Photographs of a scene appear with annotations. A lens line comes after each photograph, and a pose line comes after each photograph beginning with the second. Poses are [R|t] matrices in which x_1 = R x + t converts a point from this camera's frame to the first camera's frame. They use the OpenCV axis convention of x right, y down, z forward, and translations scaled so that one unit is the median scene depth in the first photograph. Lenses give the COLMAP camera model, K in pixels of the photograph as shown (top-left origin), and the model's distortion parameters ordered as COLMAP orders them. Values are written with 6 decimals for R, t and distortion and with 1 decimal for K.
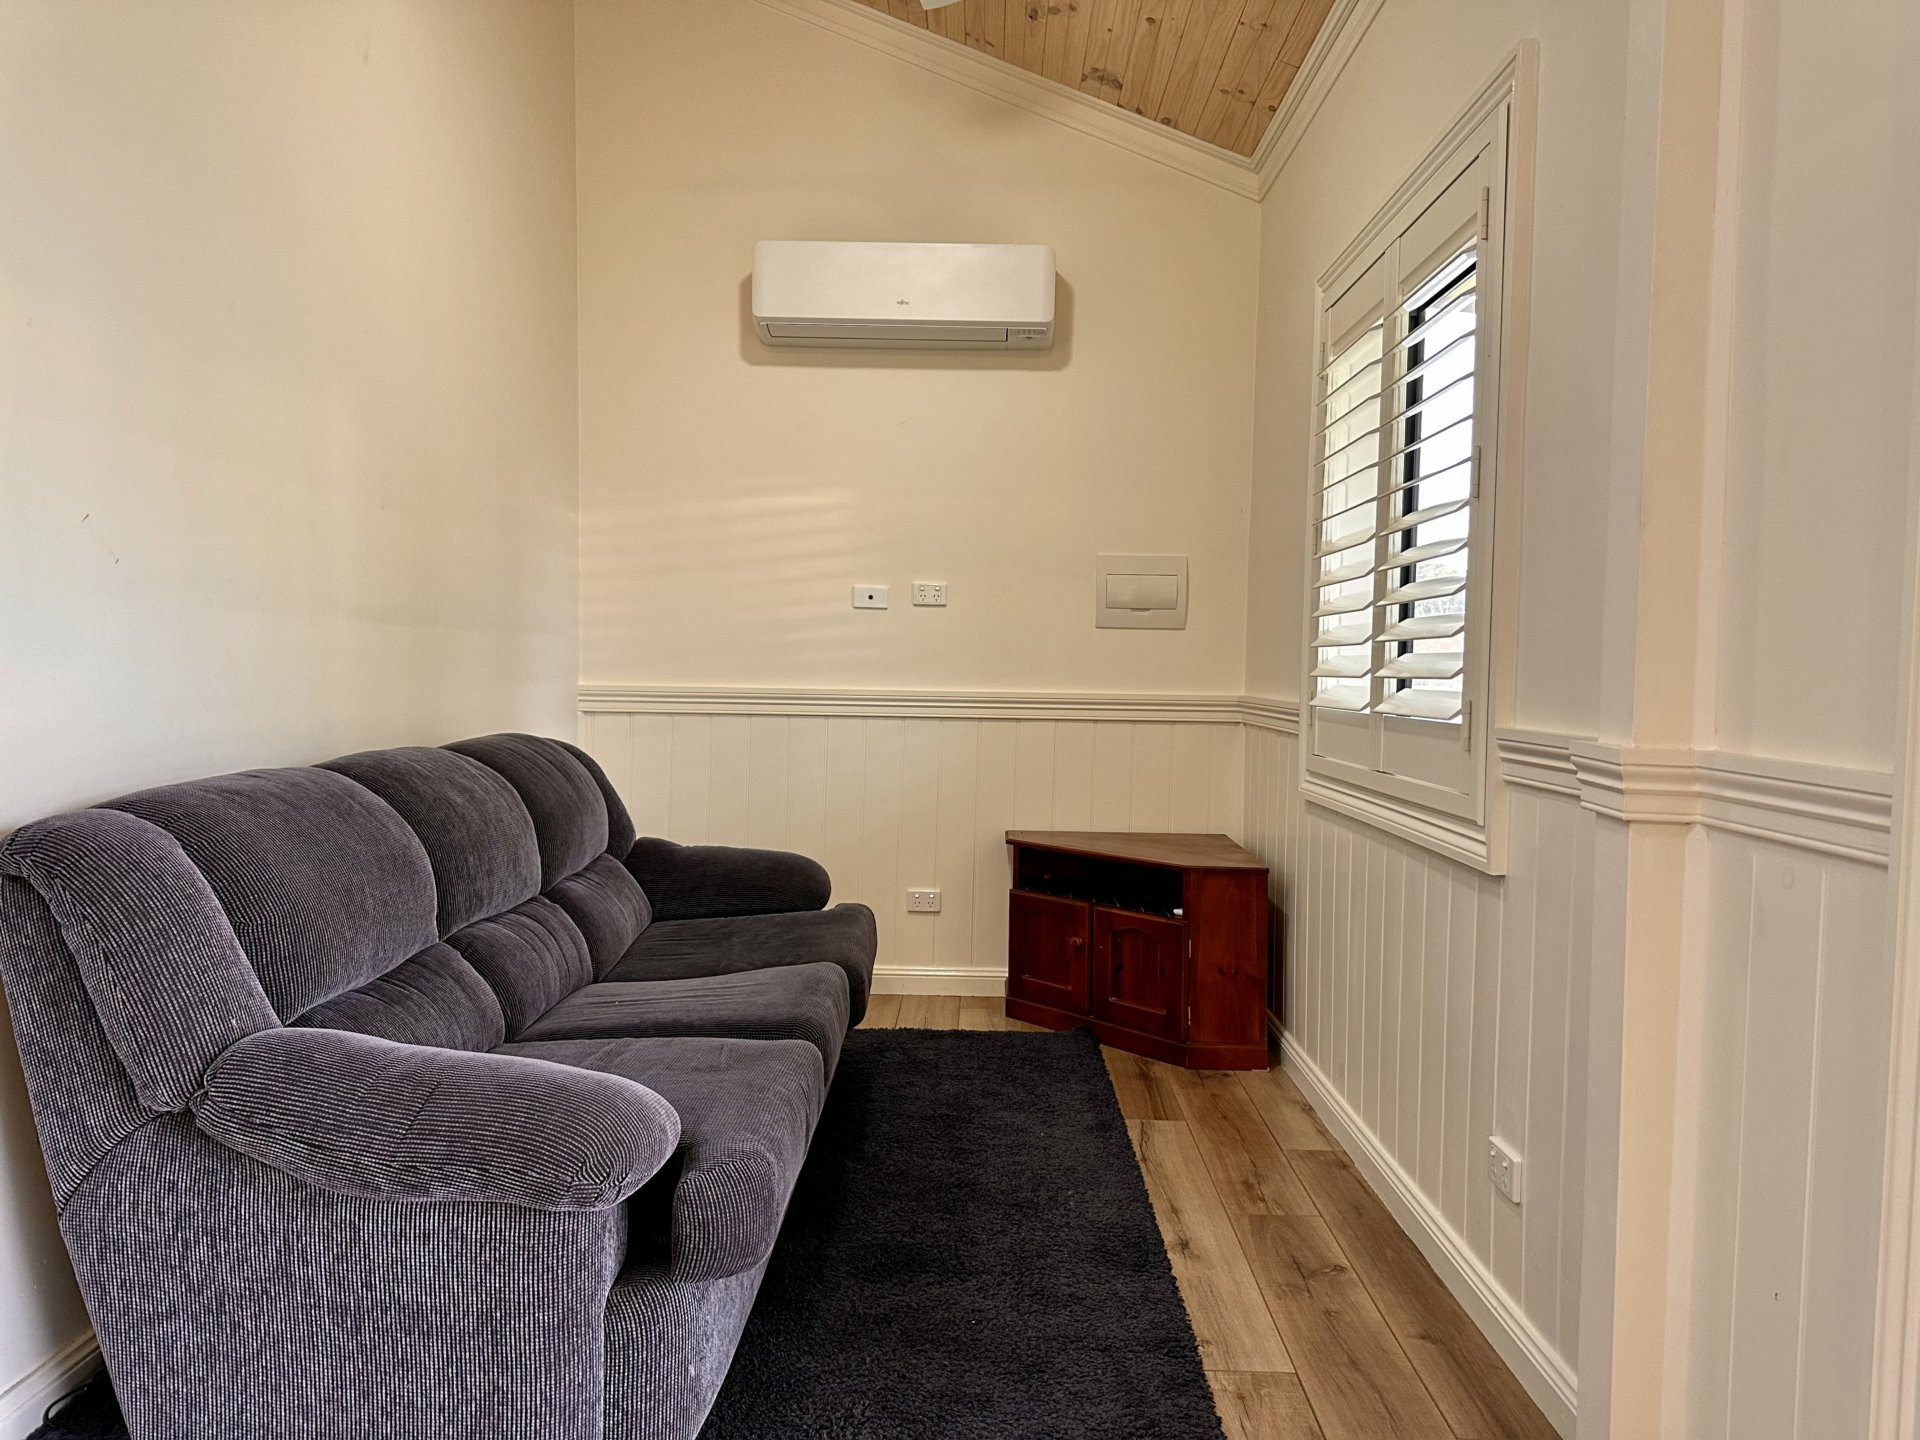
lens RADIAL K [[1336.2, 0, 960.0], [0, 1336.2, 720.0], [0, 0, 1]] dist [0.150773, -0.201281]
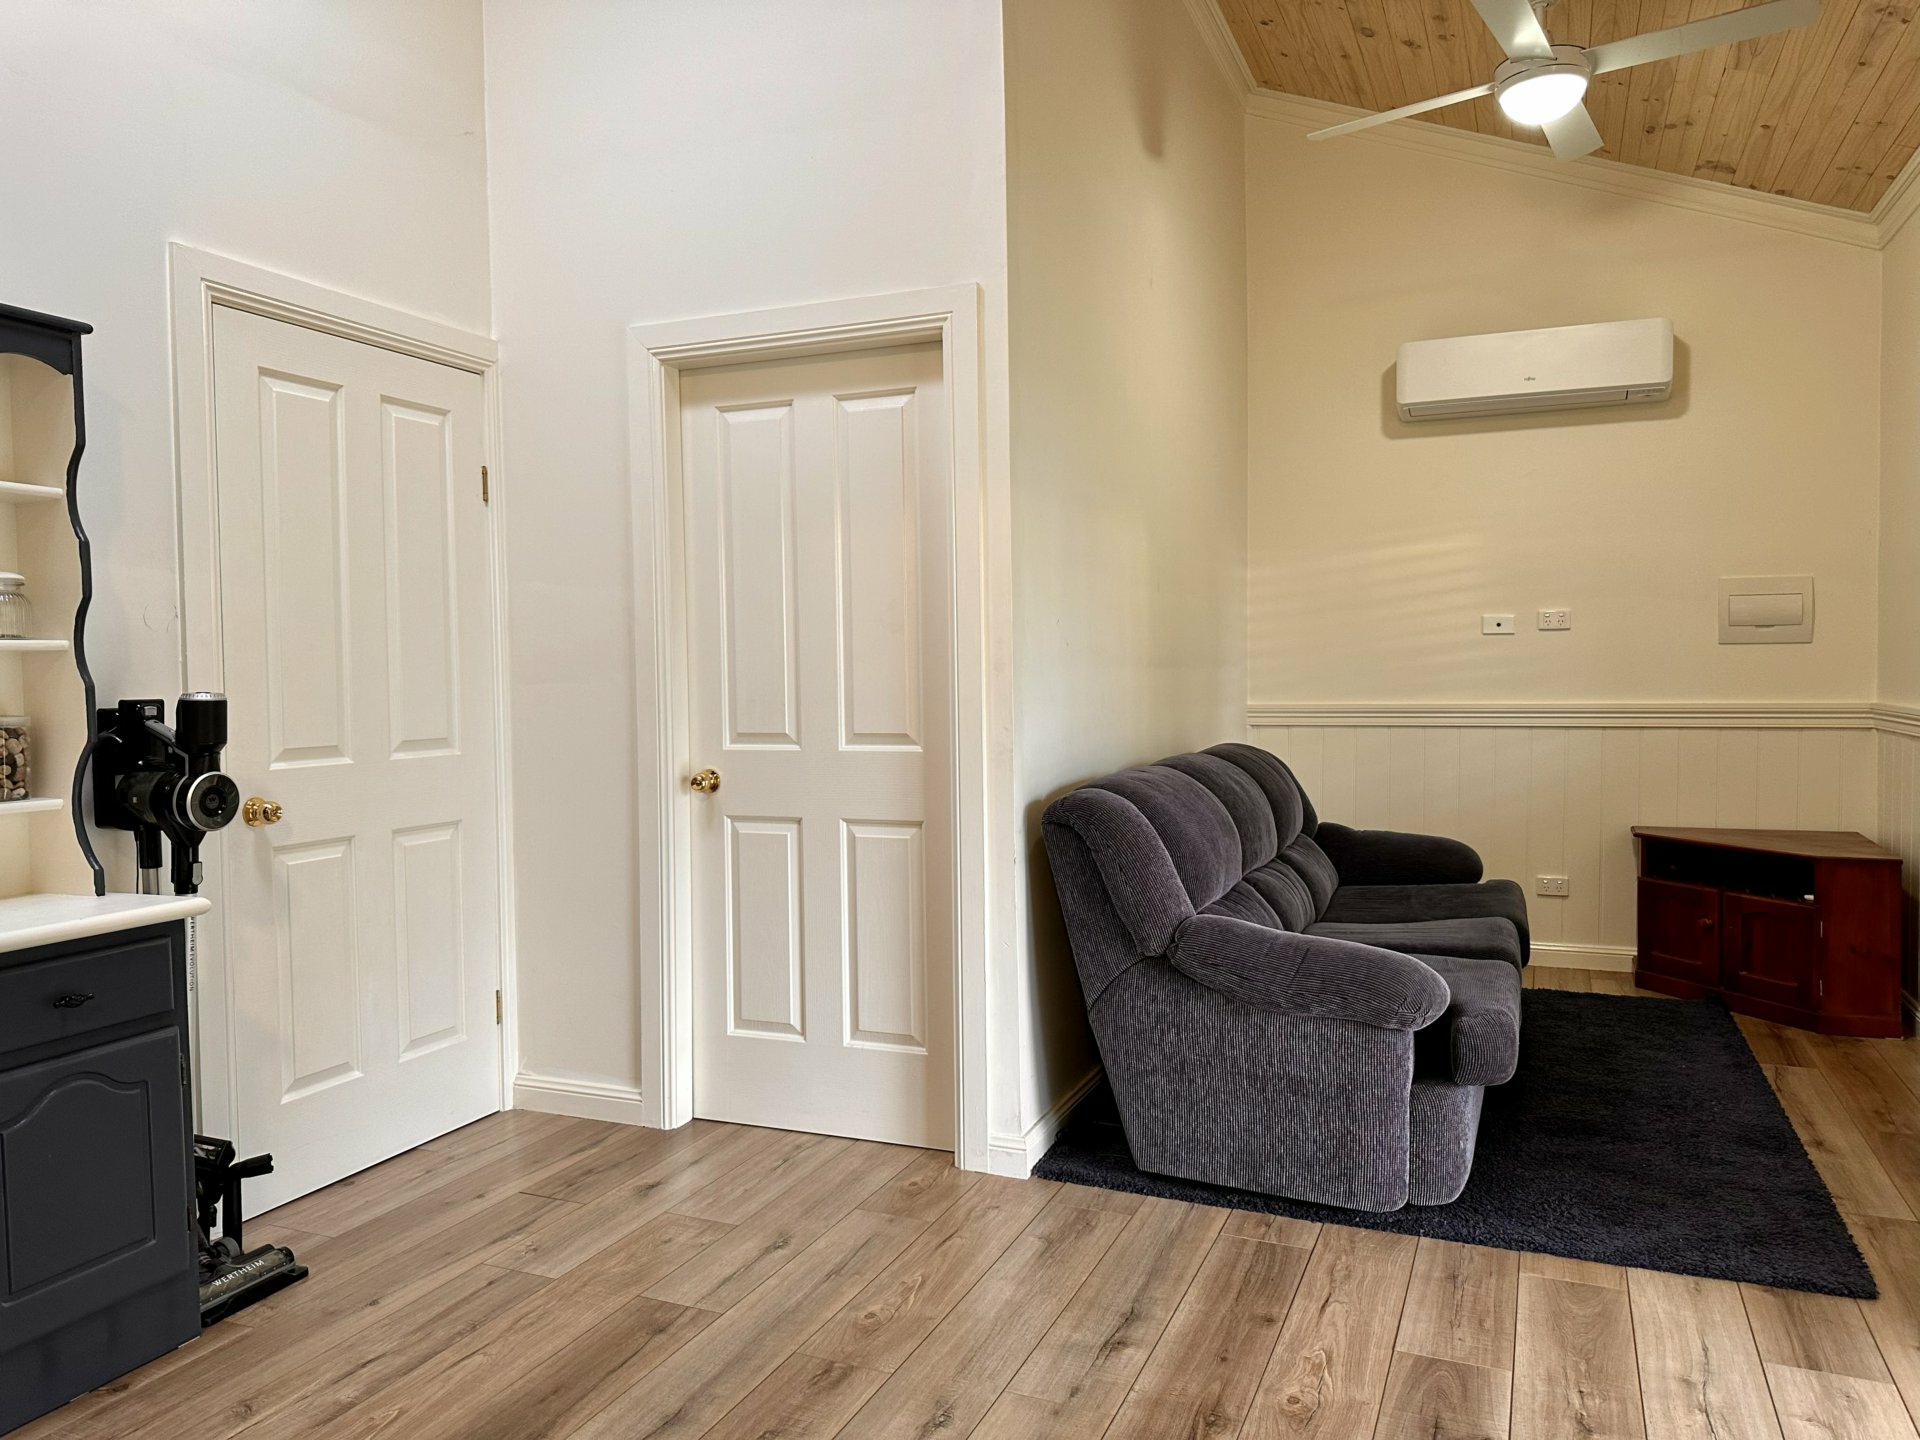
lens RADIAL K [[1333.3, 0, 960.0], [0, 1333.3, 720.0], [0, 0, 1]] dist [0.006172, -0.018462]
pose [[0.921926, -0.010626, -0.387221, -0.067764], [0.008286, 0.999936, -0.007712, -0.004648], [0.387278, 0.003901, 0.921955, -0.345543]]
